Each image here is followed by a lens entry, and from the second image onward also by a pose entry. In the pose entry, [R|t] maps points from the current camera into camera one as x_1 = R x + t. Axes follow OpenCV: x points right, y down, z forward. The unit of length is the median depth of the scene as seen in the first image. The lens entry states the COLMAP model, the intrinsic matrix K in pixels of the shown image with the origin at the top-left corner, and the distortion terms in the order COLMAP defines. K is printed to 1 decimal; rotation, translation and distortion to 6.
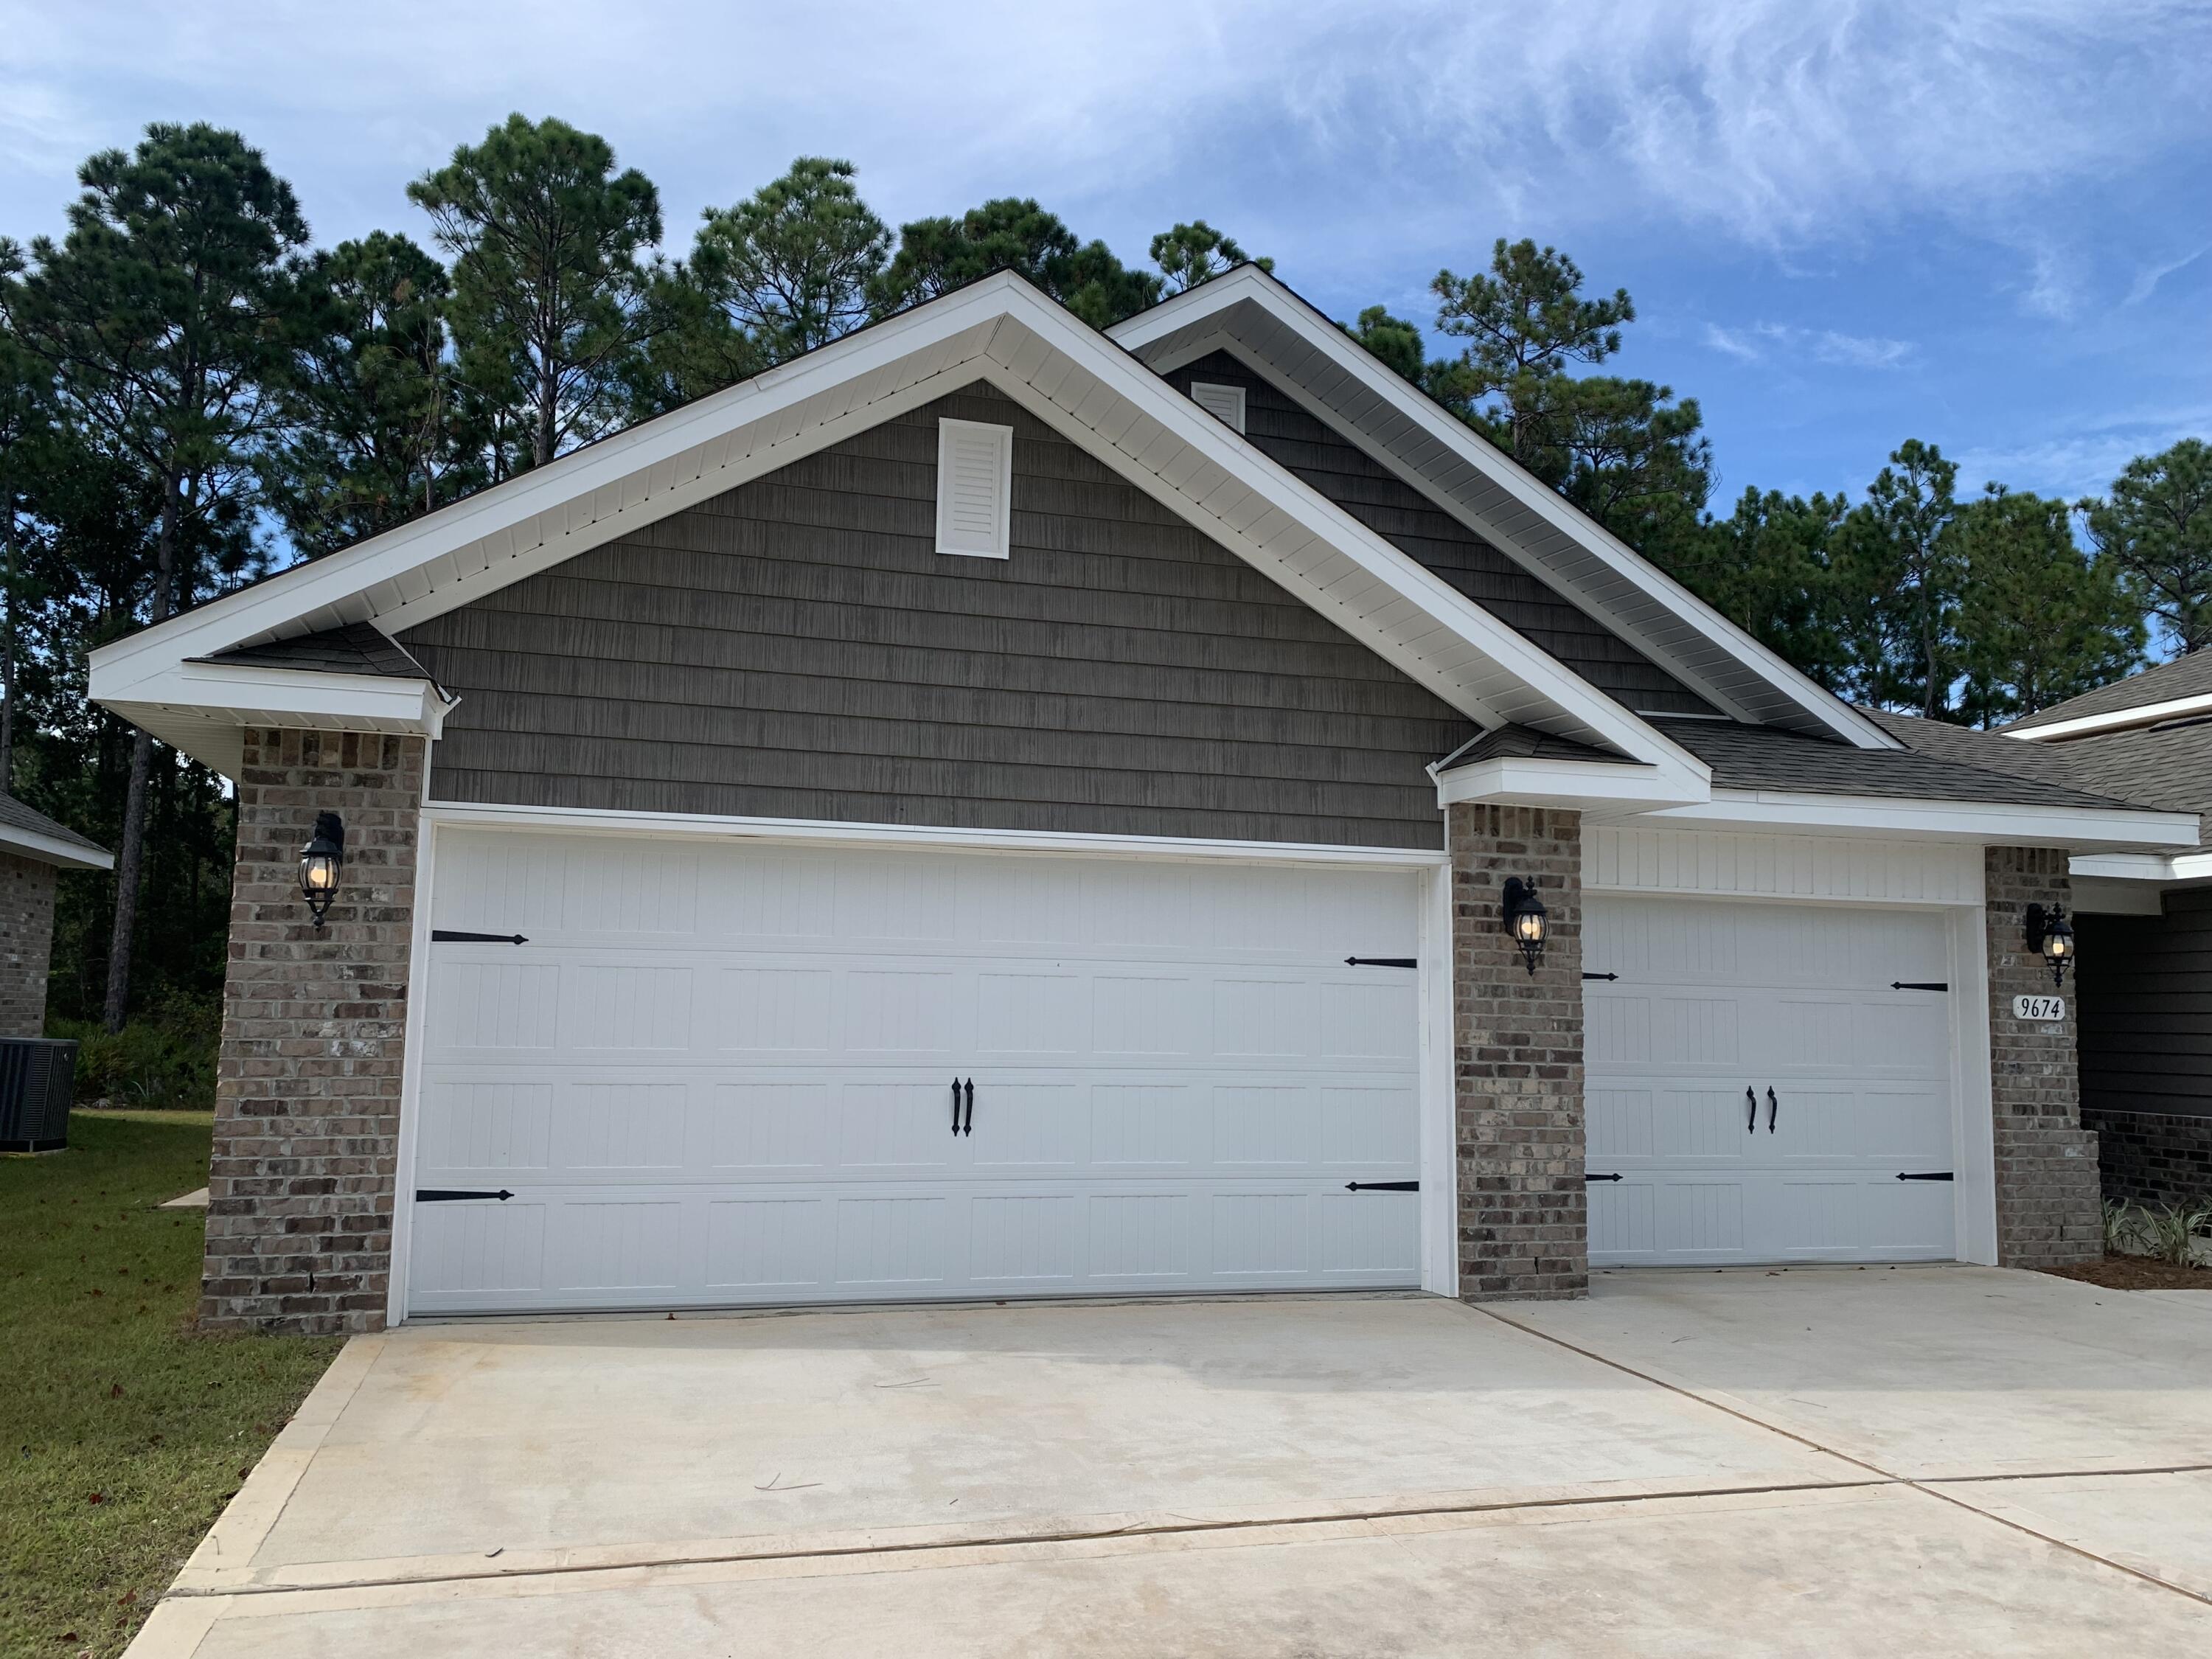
lens RADIAL K [[1687.6, 0, 1137.5], [0, 1687.6, 798.2], [0, 0, 1]] dist [0.061624, -0.089621]
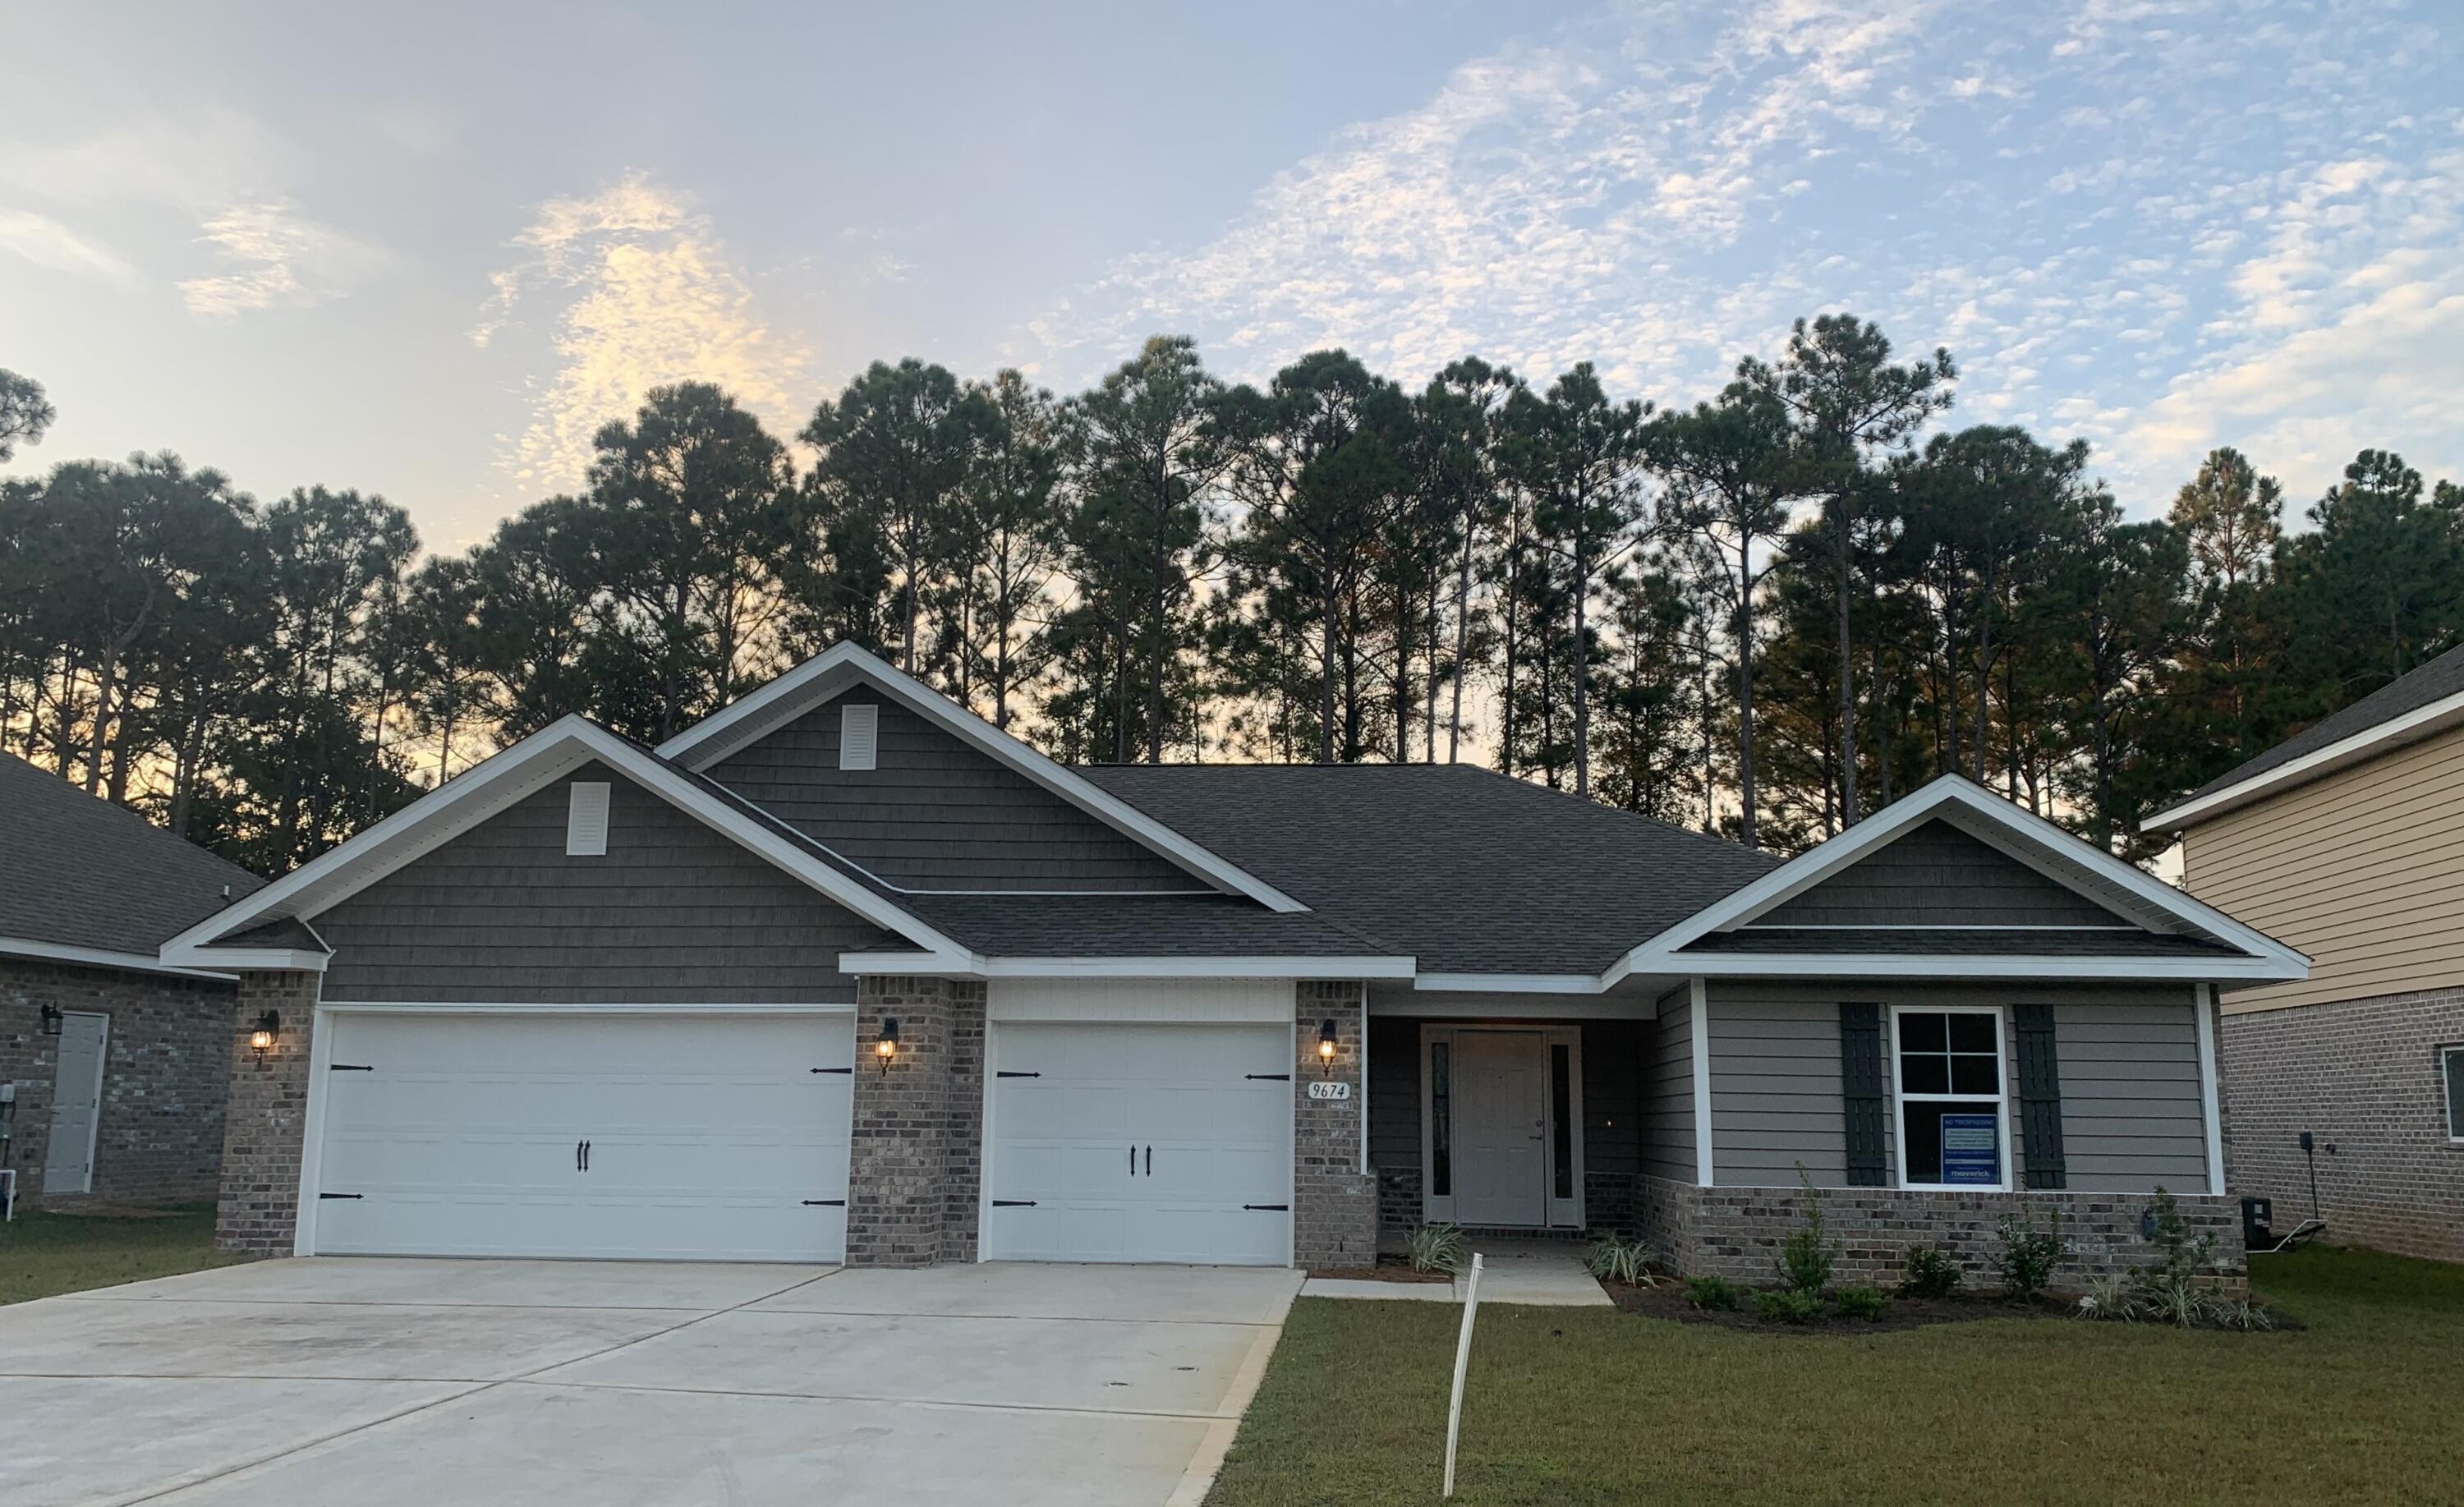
lens RADIAL K [[1987.6, 0, 1242.9], [0, 1987.6, 756.5], [0, 0, 1]] dist [0.049948, -0.065467]
pose [[0.936147, -0.072798, -0.343991, 1.290787], [0.051244, 0.996134, -0.071352, -0.055436], [0.347855, 0.049169, 0.936258, -0.778716]]
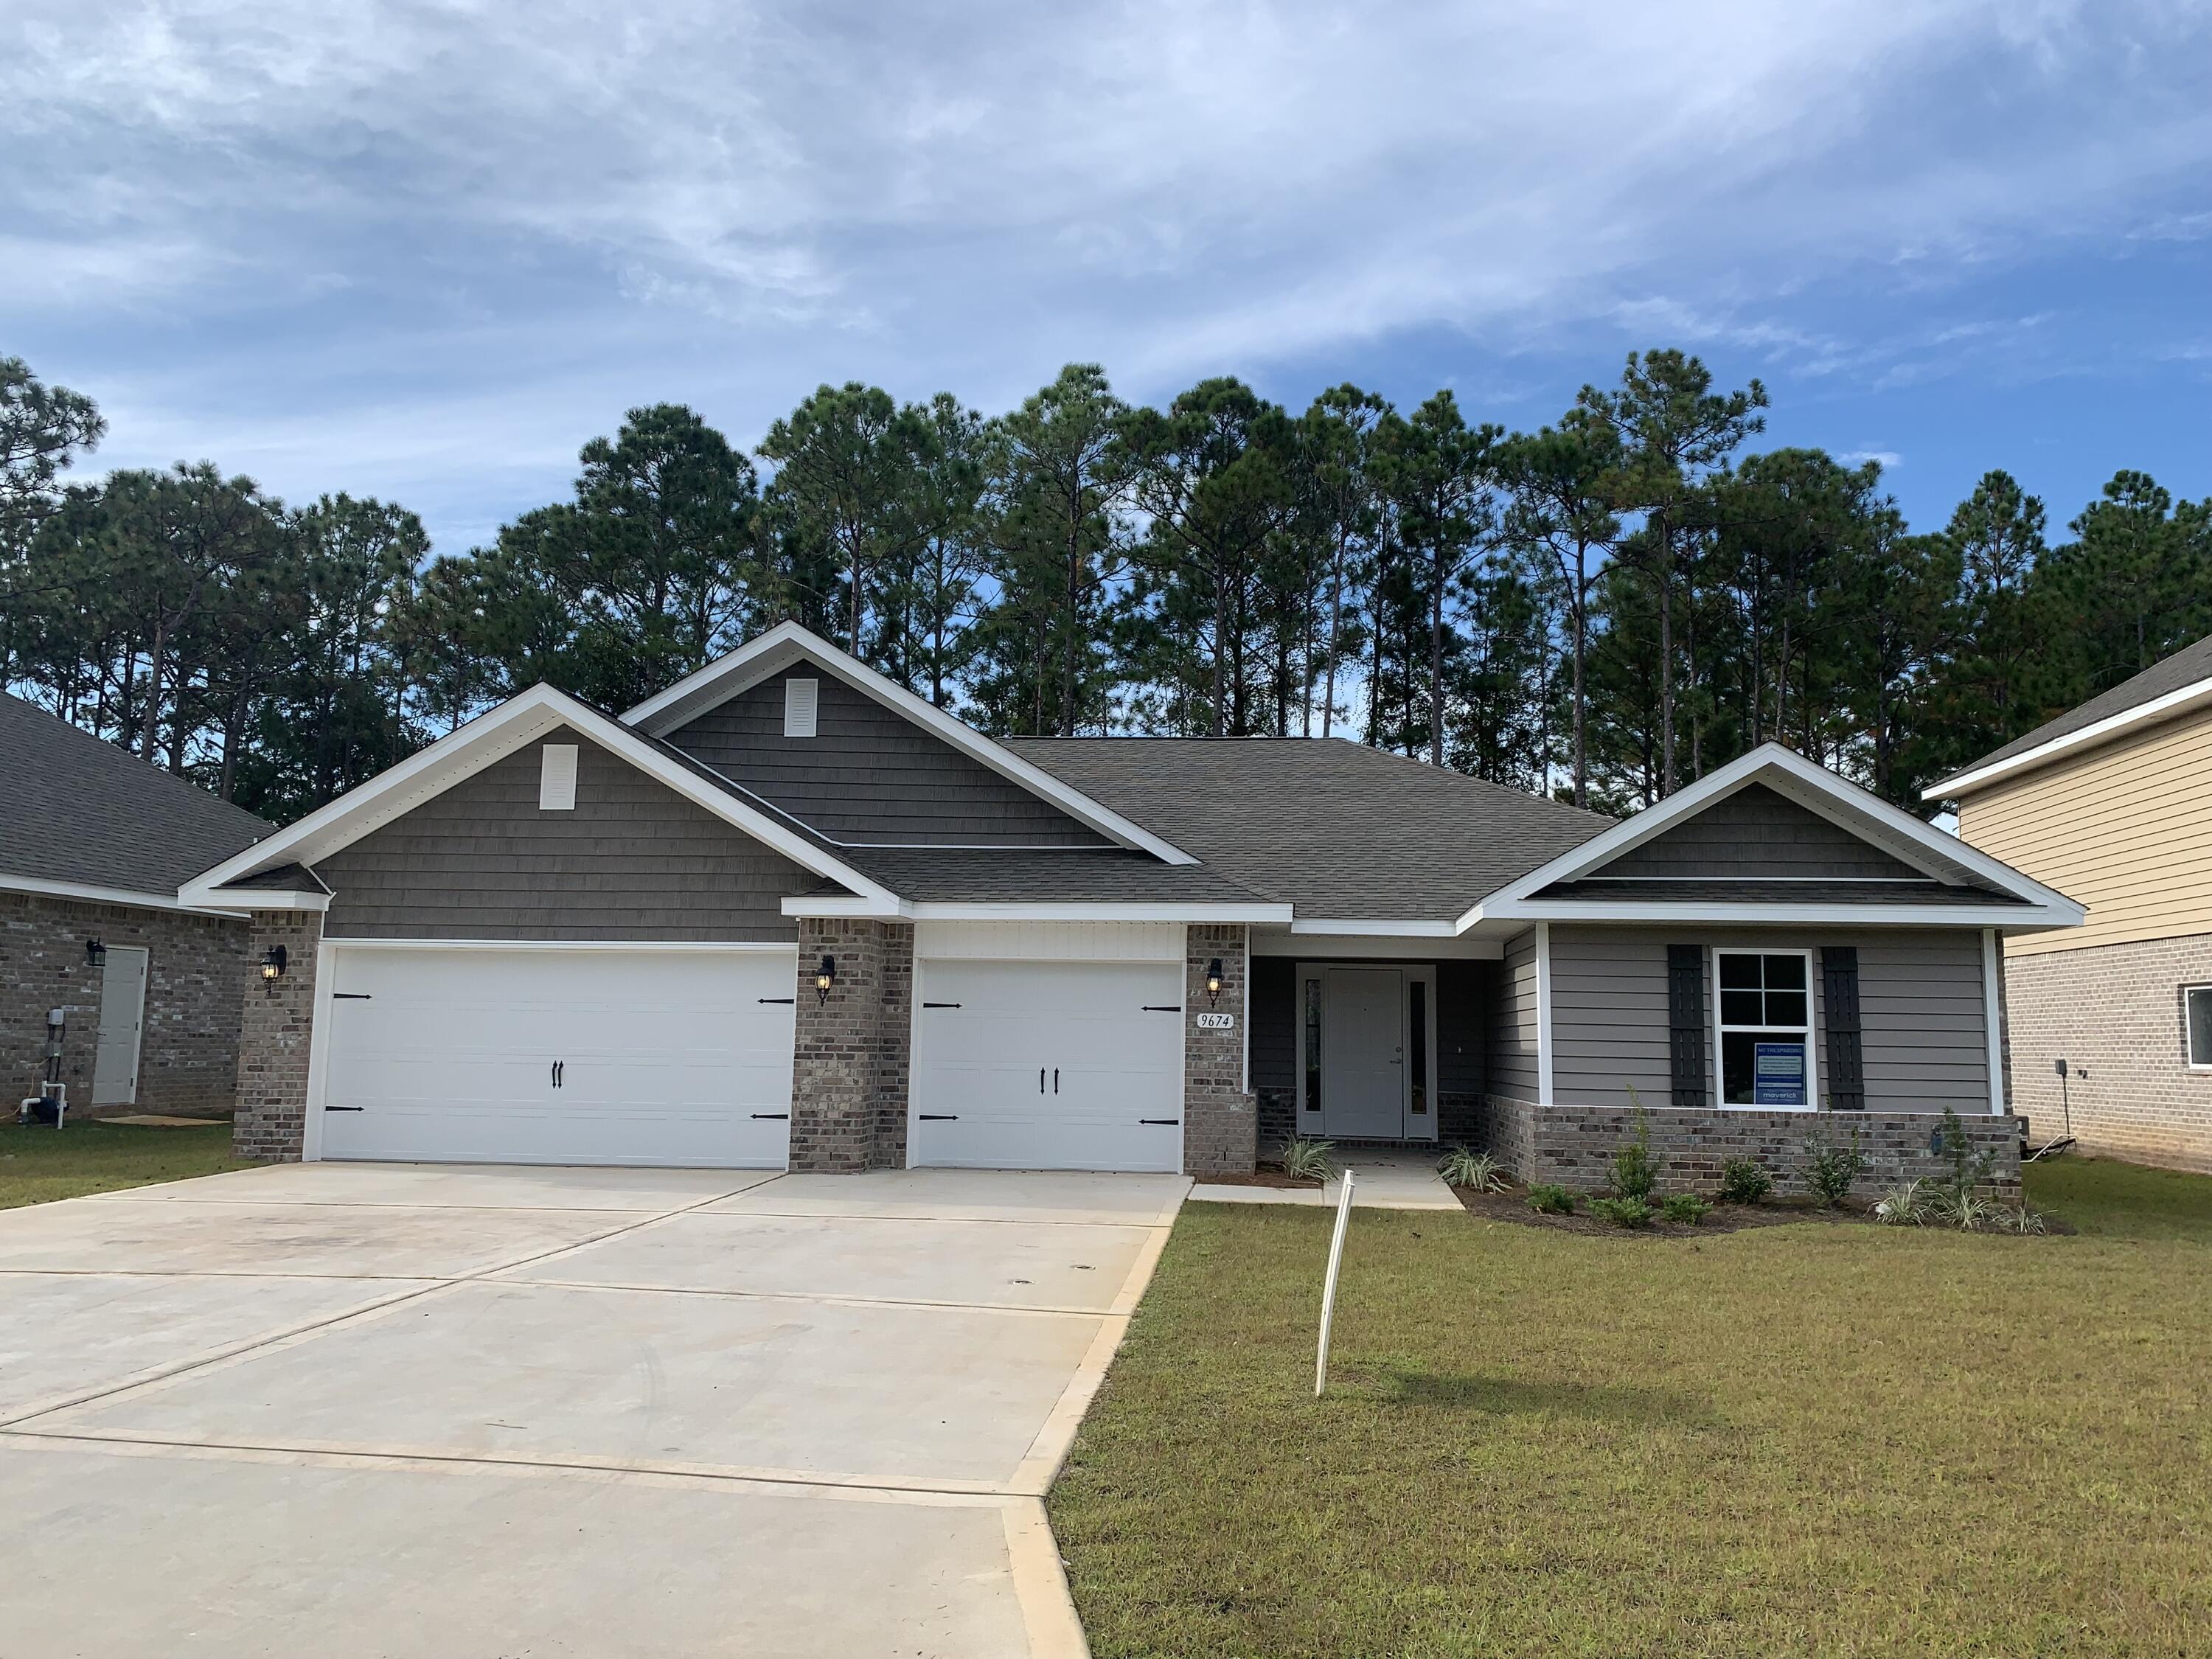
lens RADIAL K [[1687.6, 0, 1152.2], [0, 1687.6, 817.3], [0, 0, 1]] dist [0.061624, -0.089621]
pose [[0.937516, -0.052039, -0.344028, 1.265613], [0.046581, 0.998623, -0.024116, -0.047165], [0.344810, 0.006584, 0.938650, -0.690812]]
